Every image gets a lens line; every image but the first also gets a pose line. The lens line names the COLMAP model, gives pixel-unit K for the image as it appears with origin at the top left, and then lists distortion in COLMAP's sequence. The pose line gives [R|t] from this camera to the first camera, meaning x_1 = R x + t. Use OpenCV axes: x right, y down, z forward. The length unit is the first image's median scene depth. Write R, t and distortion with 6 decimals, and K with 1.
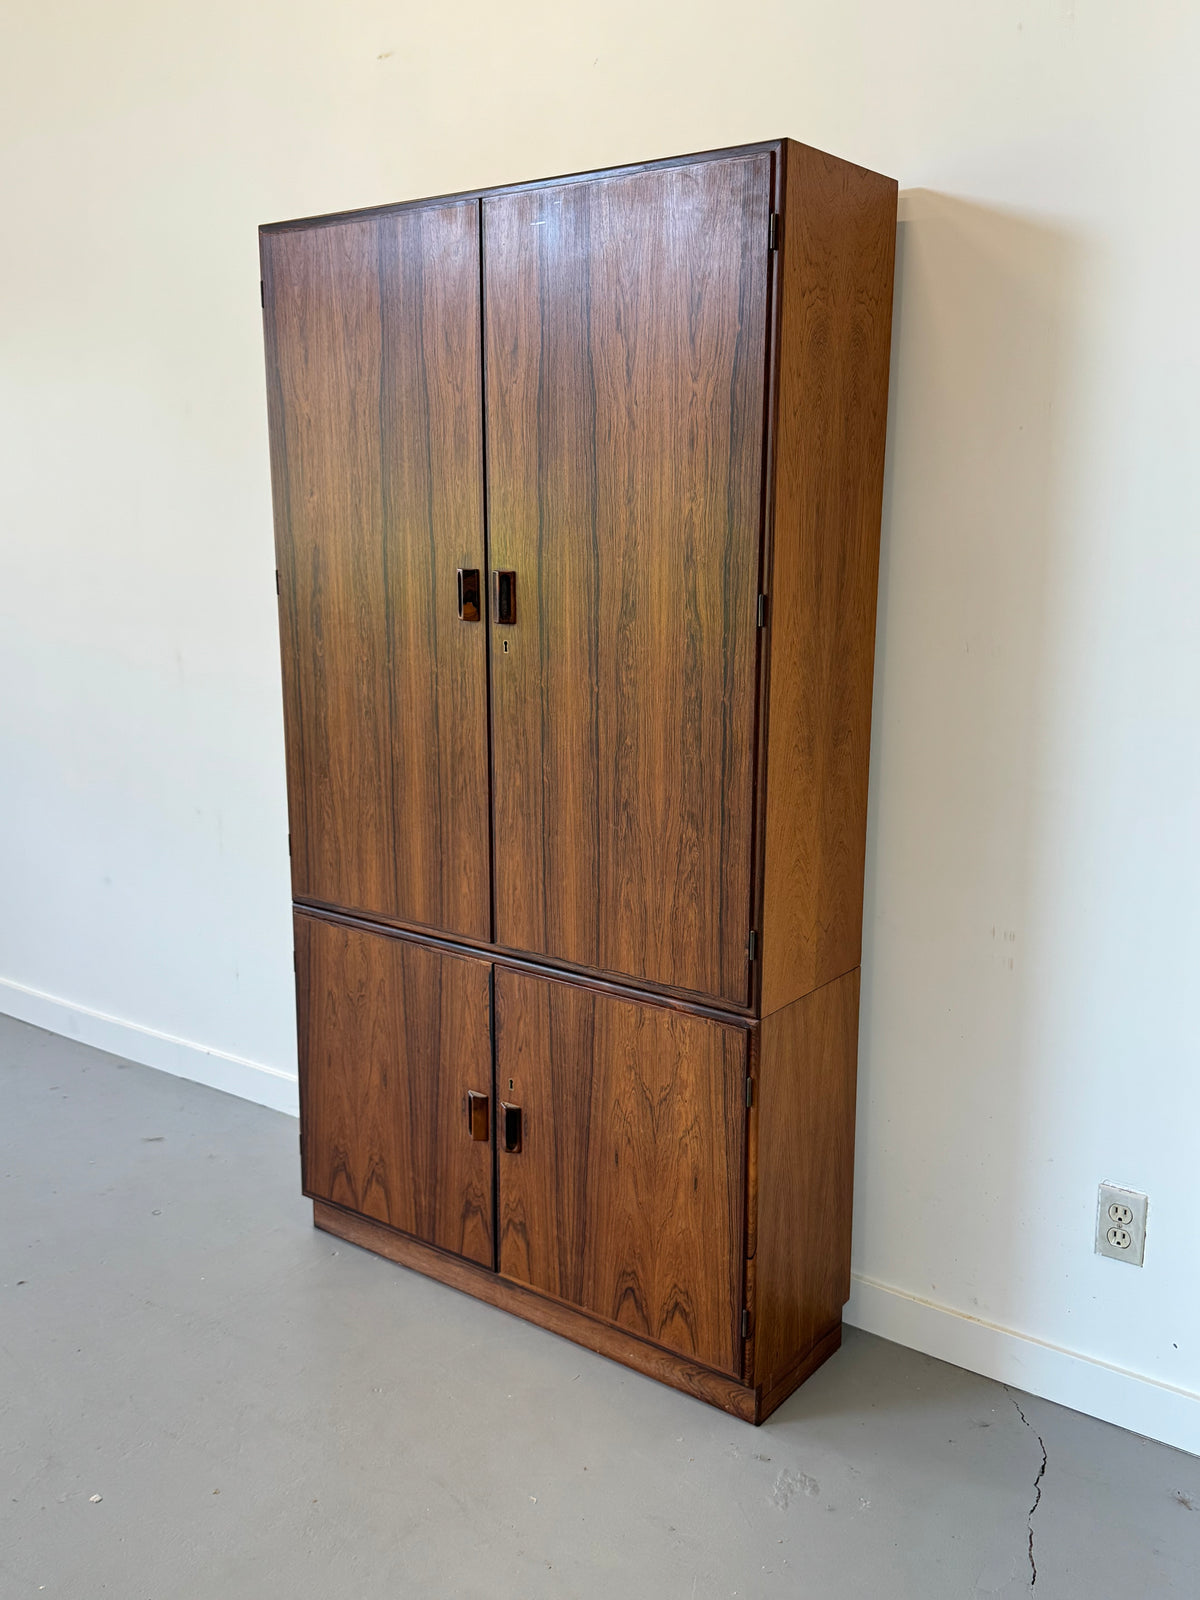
lens RADIAL K [[1416.9, 0, 592.7], [0, 1416.9, 790.6], [0, 0, 1]] dist [0.142250, -0.288962]
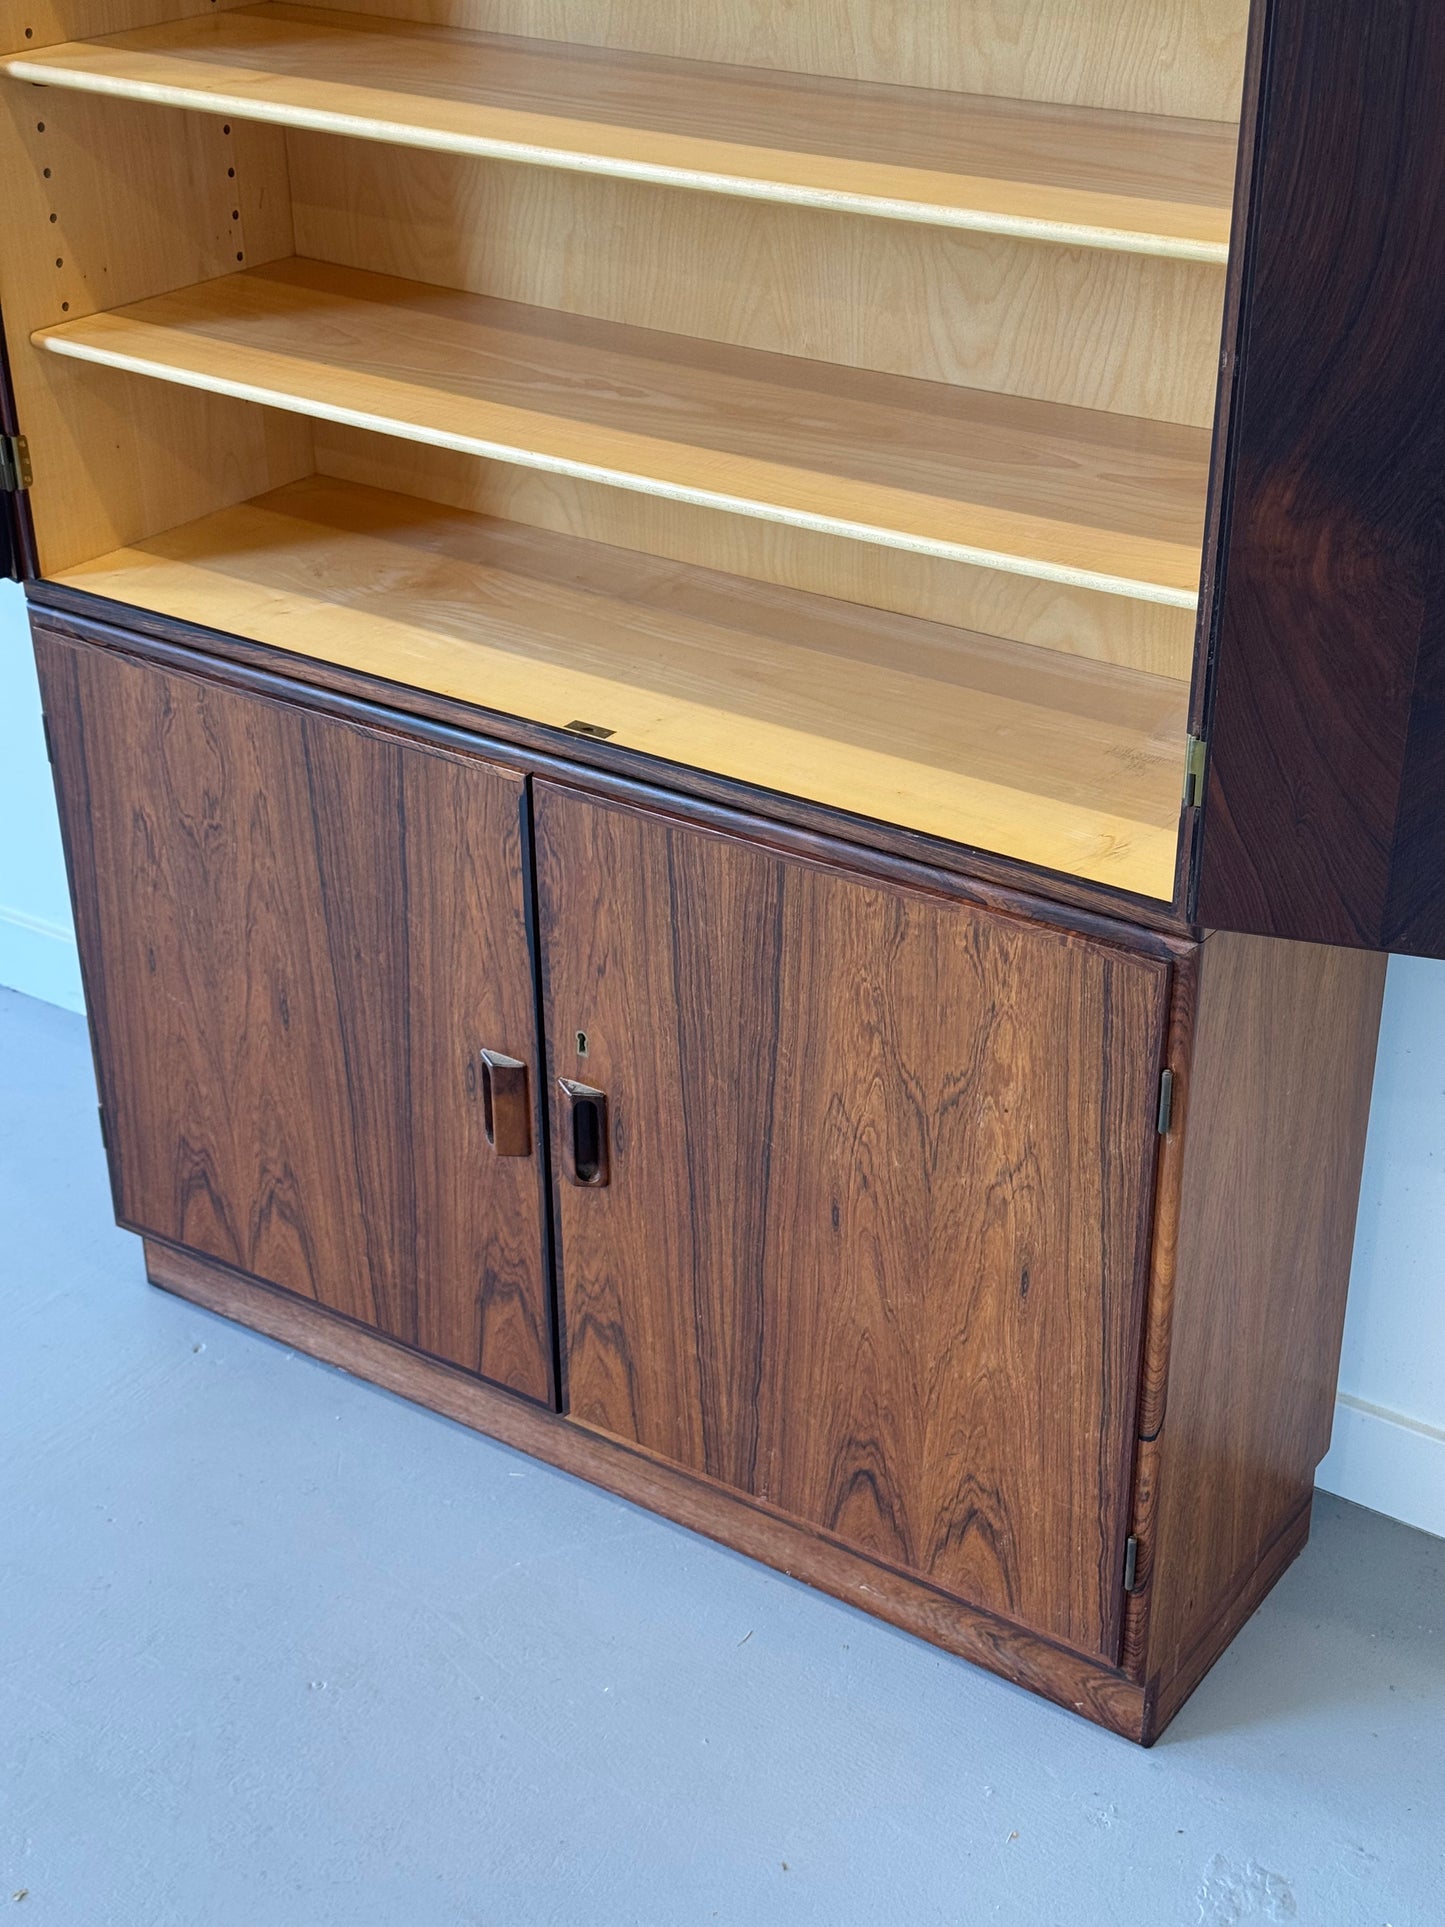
lens RADIAL K [[2663.8, 0, 736.3], [0, 2663.8, 965.0], [0, 0, 1]] dist [0.131870, 0.000000]
pose [[0.998938, -0.030064, 0.034903, -0.038957], [0.018489, 0.955632, 0.293981, -0.055511], [-0.042192, -0.293024, 0.955174, 0.238707]]
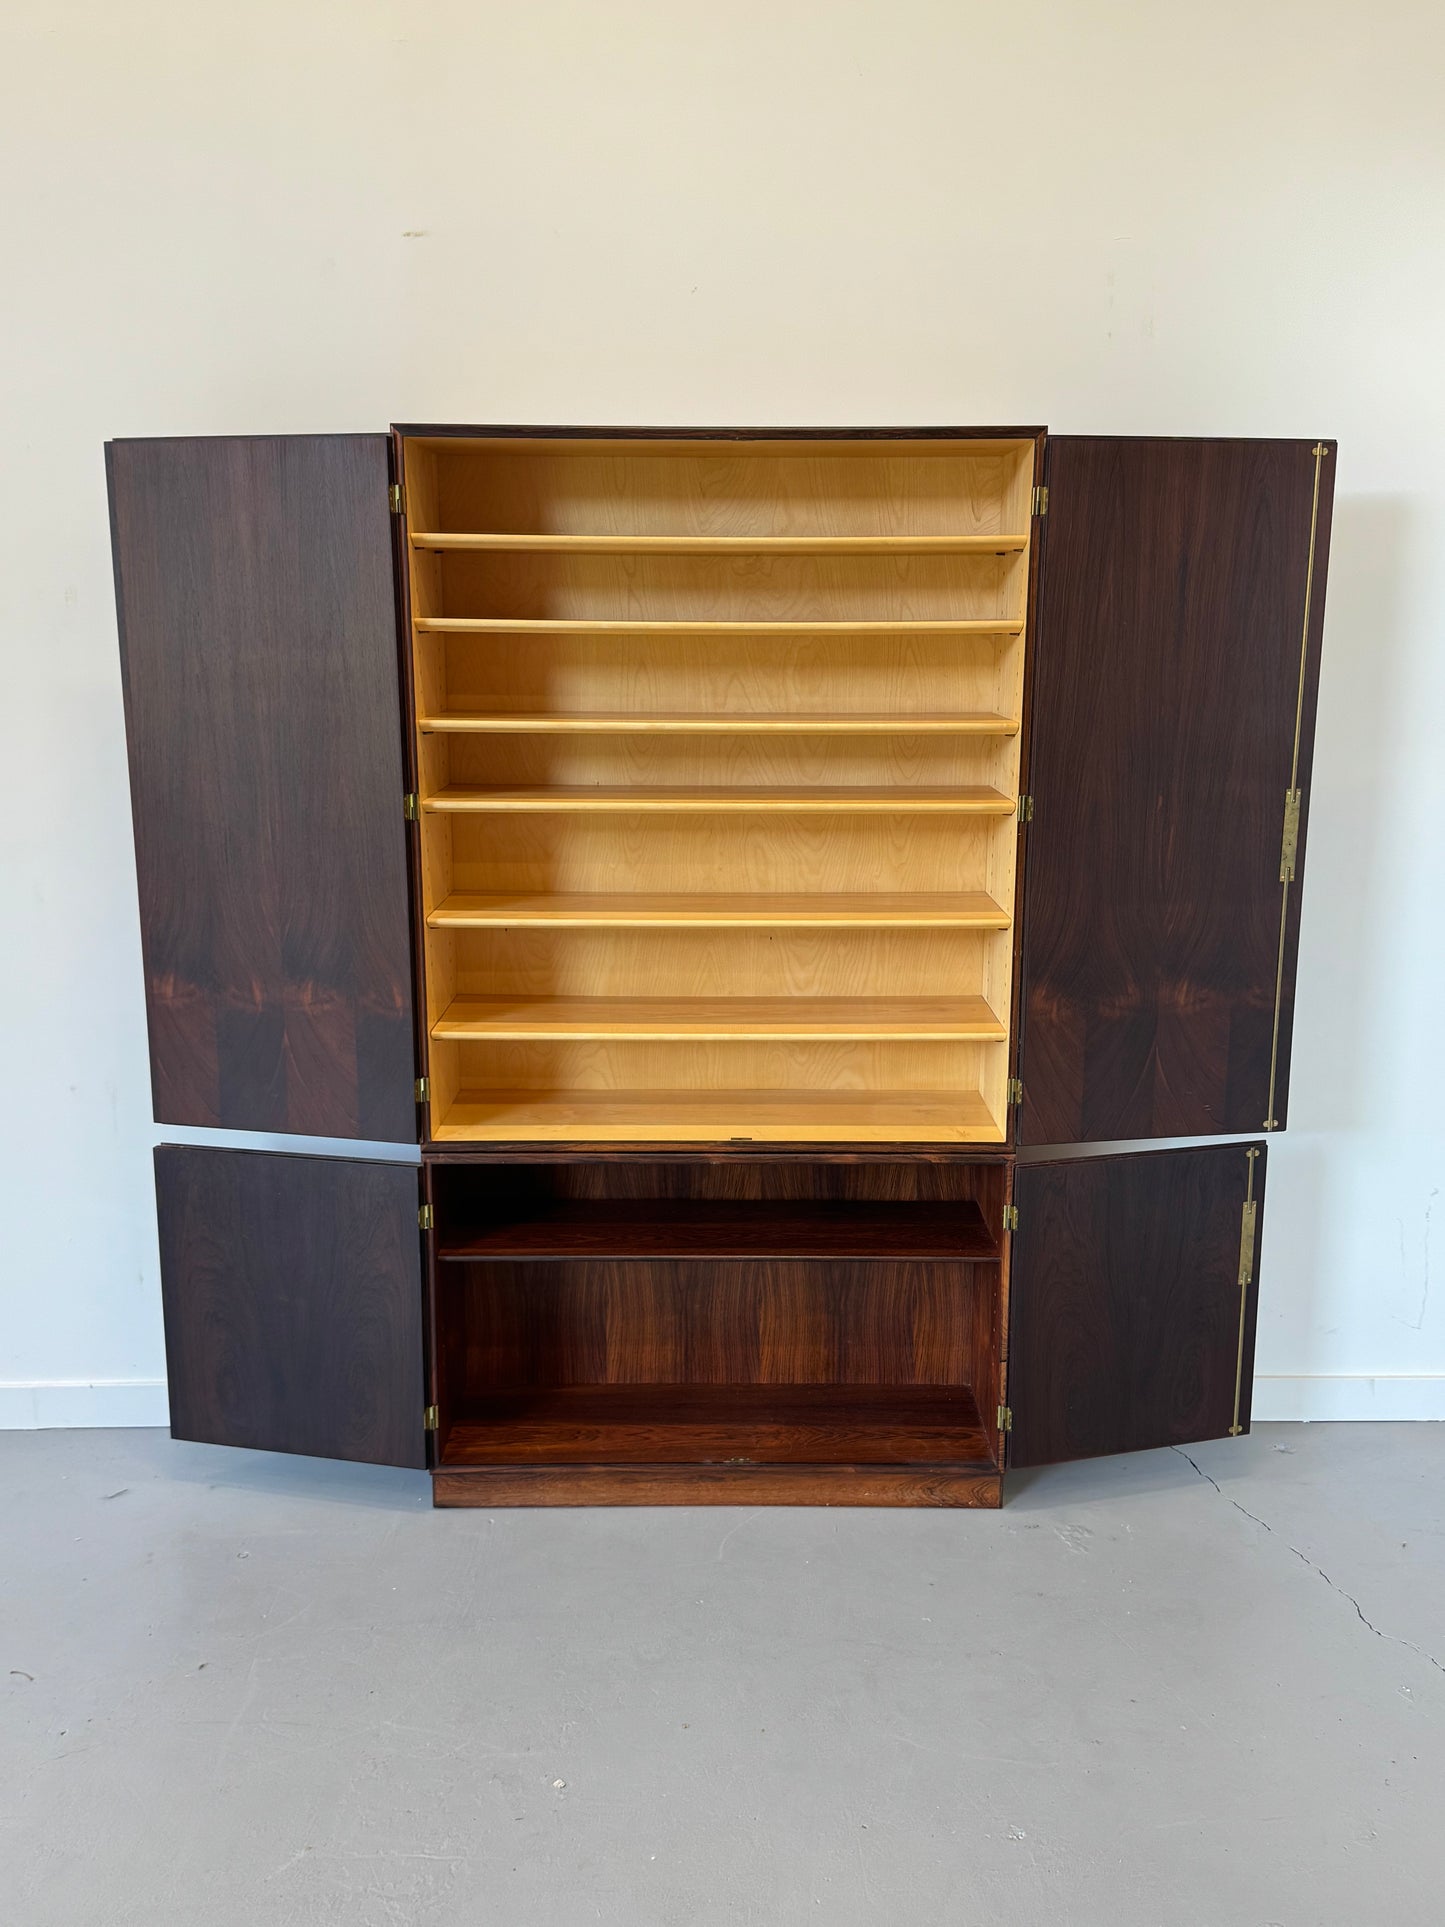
lens RADIAL K [[1706.5, 0, 716.3], [0, 1706.5, 952.7], [0, 0, 1]] dist [0.142250, -0.288962]
pose [[0.797015, -0.122401, 0.591426, -0.801229], [0.121823, 0.991702, 0.041070, -0.082034], [-0.591546, 0.039316, 0.805312, 0.001152]]
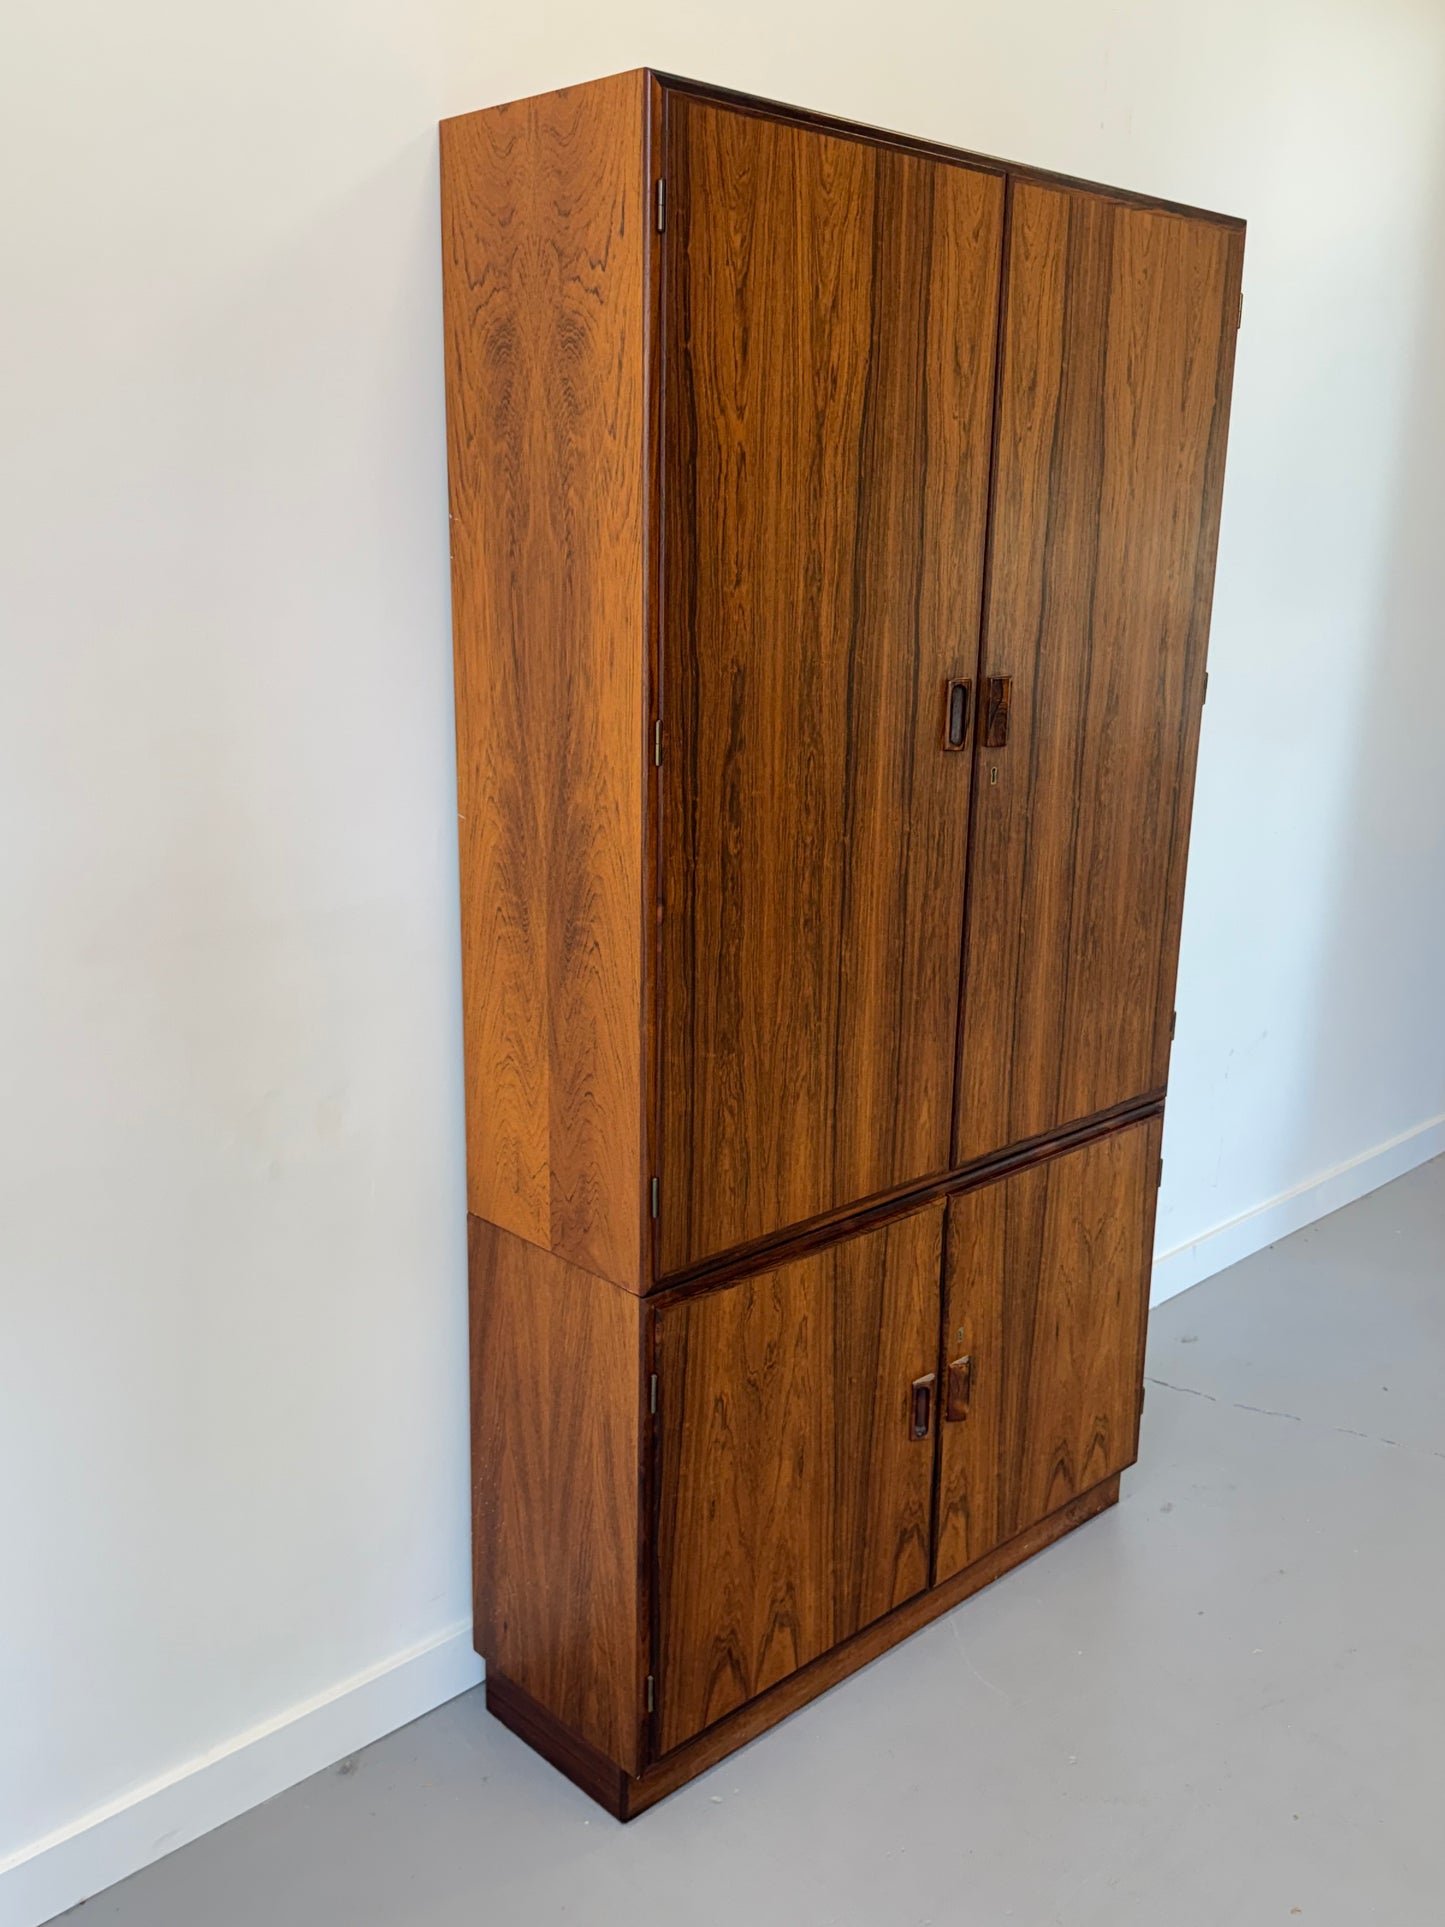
lens RADIAL K [[1706.5, 0, 714.6], [0, 1706.5, 956.3], [0, 0, 1]] dist [0.142250, -0.288962]
pose [[0.154582, -0.240545, 0.958250, -0.959358], [0.181608, 0.960299, 0.211763, -0.223102], [-0.971145, 0.141291, 0.192130, 0.949696]]
